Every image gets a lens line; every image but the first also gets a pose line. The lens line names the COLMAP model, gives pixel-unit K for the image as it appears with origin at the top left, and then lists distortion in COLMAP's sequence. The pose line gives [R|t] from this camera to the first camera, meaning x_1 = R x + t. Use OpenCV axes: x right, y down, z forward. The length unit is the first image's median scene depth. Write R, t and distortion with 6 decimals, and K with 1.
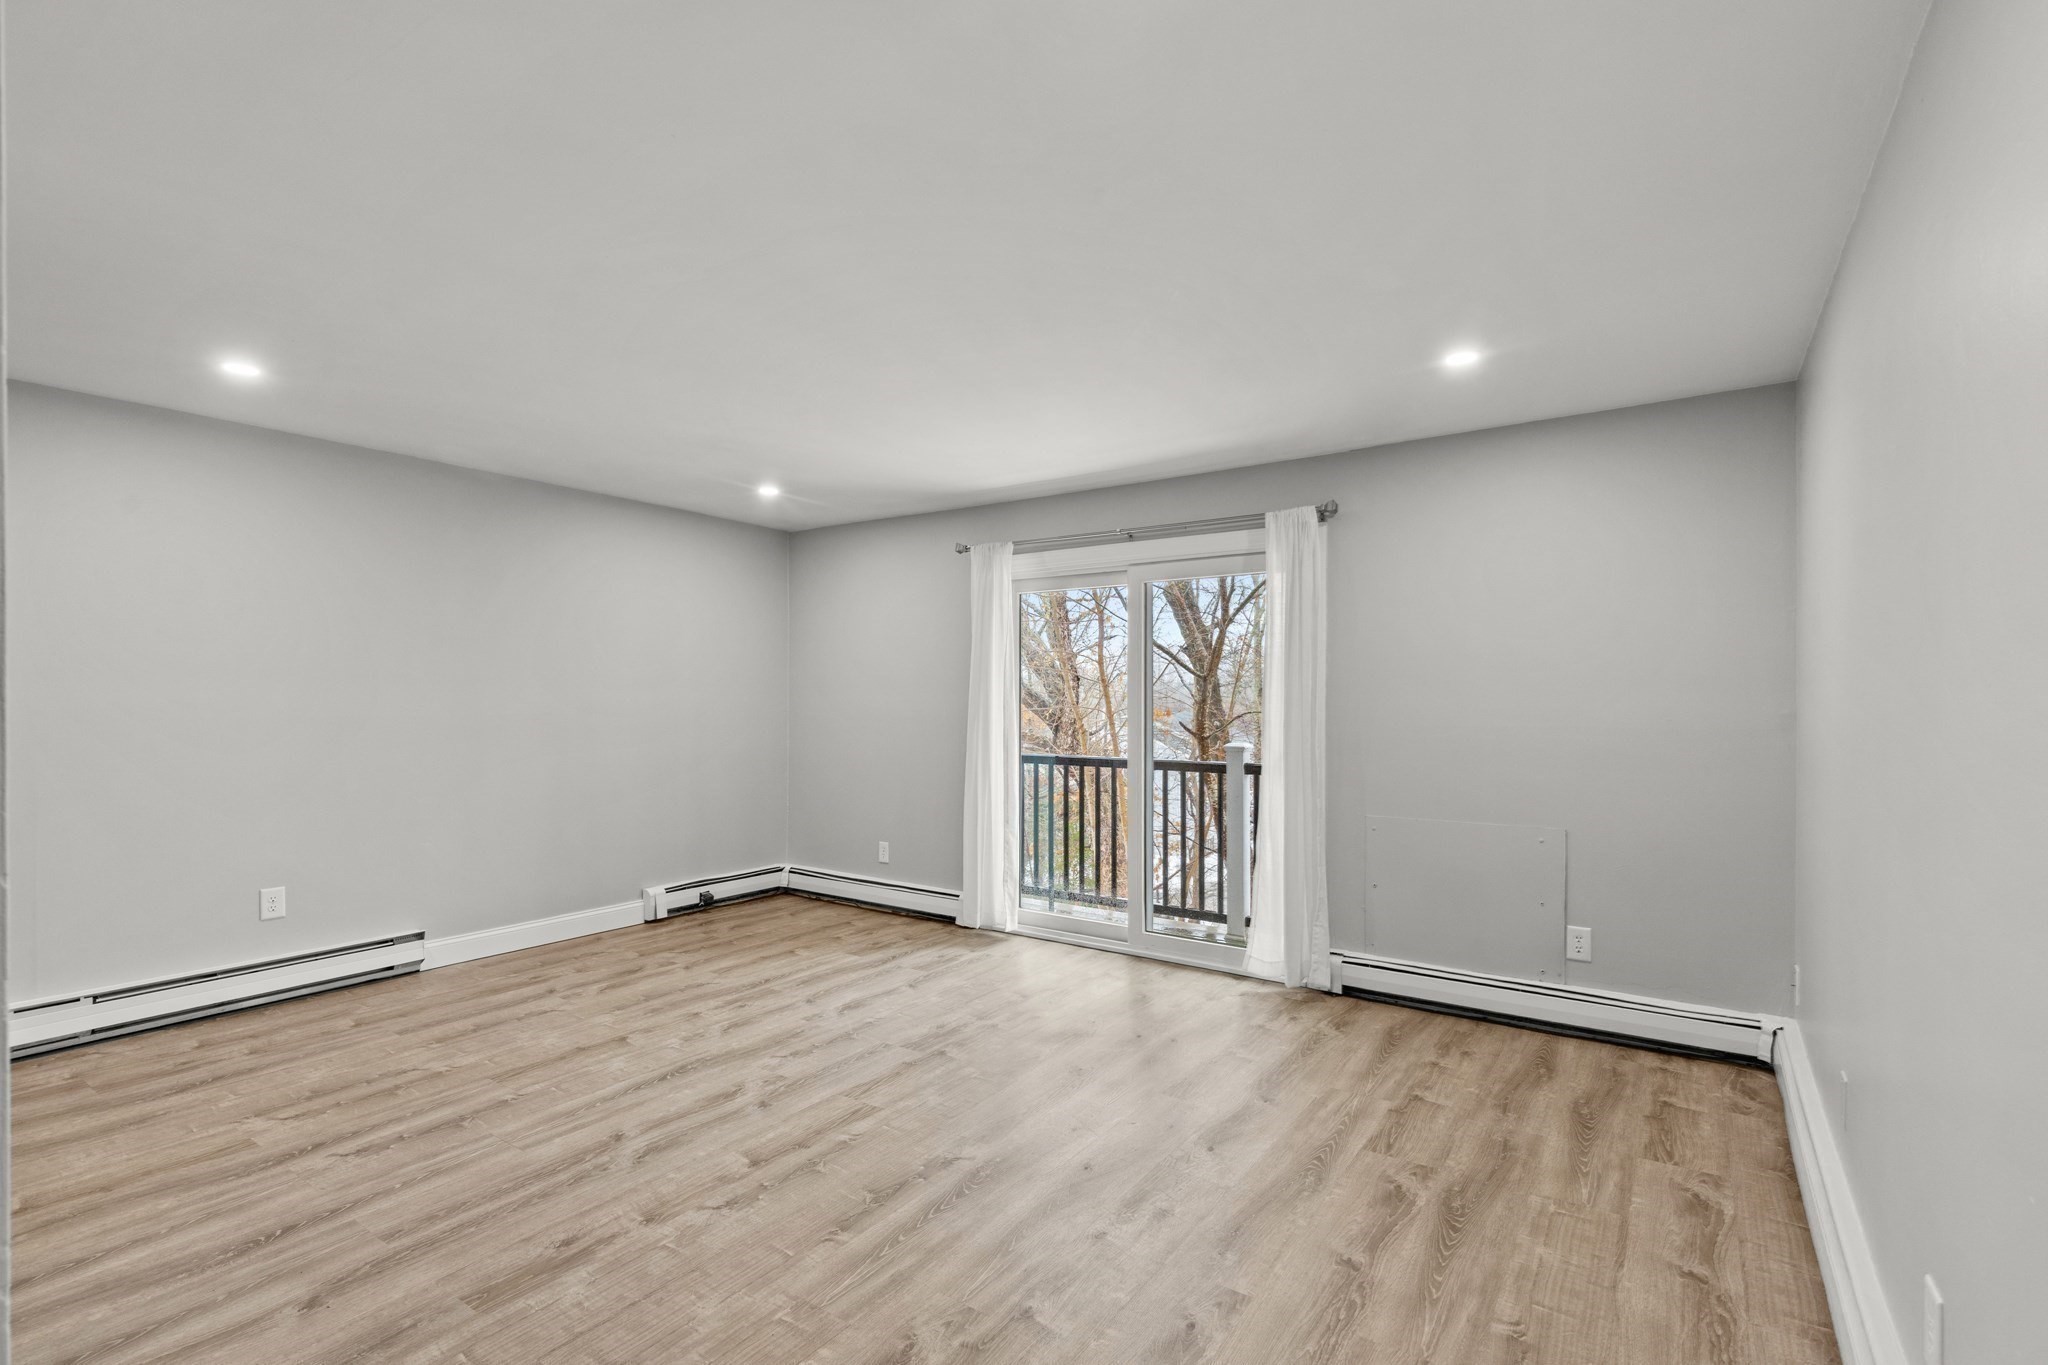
lens RADIAL K [[931.0, 0, 1047.1], [0, 931.0, 589.2], [0, 0, 1]] dist [0.007794, 0.000060]
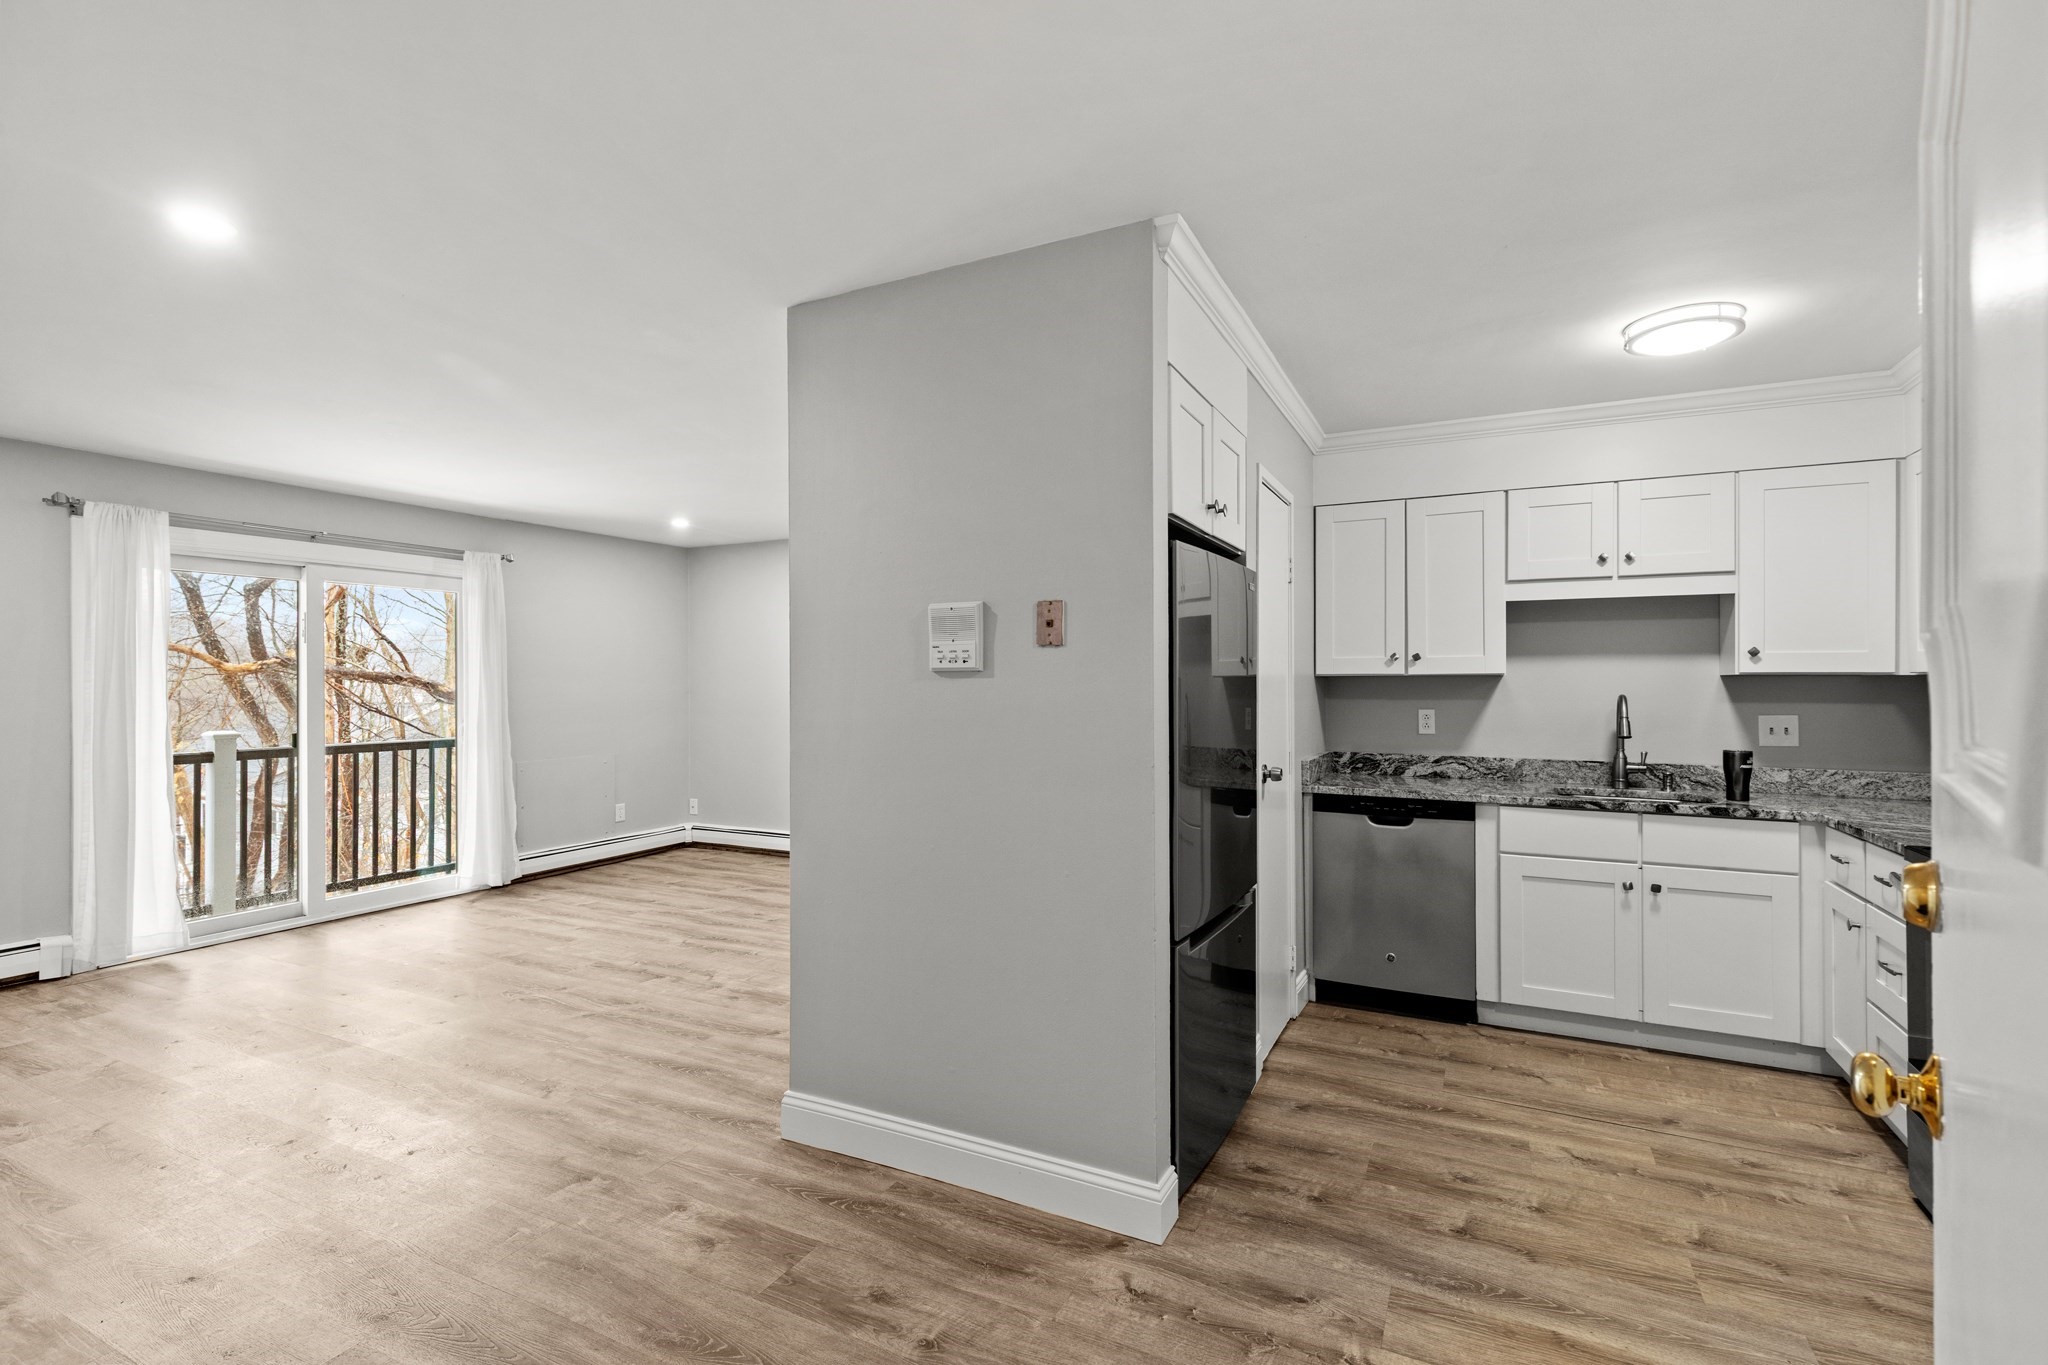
lens RADIAL K [[919.6, 0, 1032.3], [0, 919.6, 680.2], [0, 0, 1]] dist [0.004831, -0.000347]
pose [[-0.134303, 0.001056, 0.990940, -1.571121], [-0.110831, 0.993709, -0.016080, 0.051279], [-0.984723, -0.111986, -0.133341, 0.512662]]
